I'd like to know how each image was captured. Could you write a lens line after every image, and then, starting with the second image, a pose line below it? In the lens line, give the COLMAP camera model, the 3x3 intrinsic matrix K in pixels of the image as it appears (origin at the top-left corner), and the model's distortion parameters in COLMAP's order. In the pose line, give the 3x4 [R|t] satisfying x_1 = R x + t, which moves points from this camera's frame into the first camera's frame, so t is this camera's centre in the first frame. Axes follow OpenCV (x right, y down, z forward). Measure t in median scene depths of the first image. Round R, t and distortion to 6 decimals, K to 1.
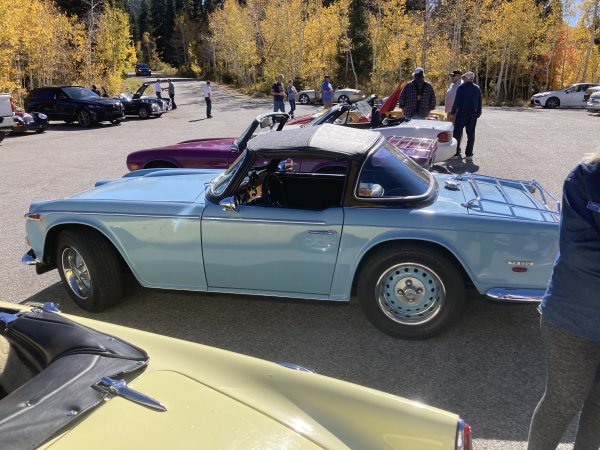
lens RADIAL K [[496.8, 0, 300.2], [0, 496.8, 229.6], [0, 0, 1]] dist [0.056725, -0.056673]
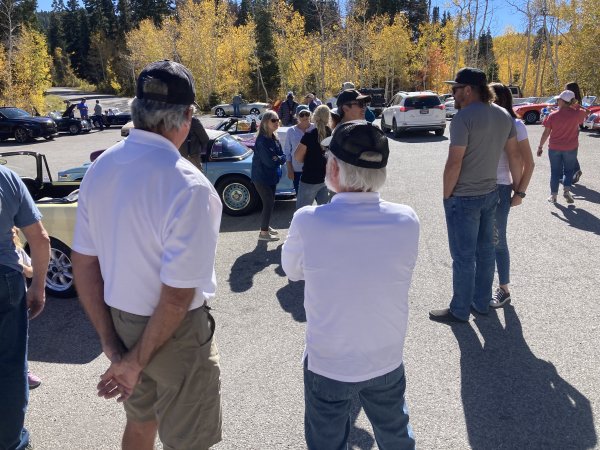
lens RADIAL K [[496.8, 0, 298.2], [0, 496.8, 241.7], [0, 0, 1]] dist [0.056725, -0.056673]
pose [[0.989558, -0.062196, 0.130021, 0.015028], [0.062028, 0.998060, 0.005346, 0.028180], [-0.130102, 0.002775, 0.991497, -0.115737]]
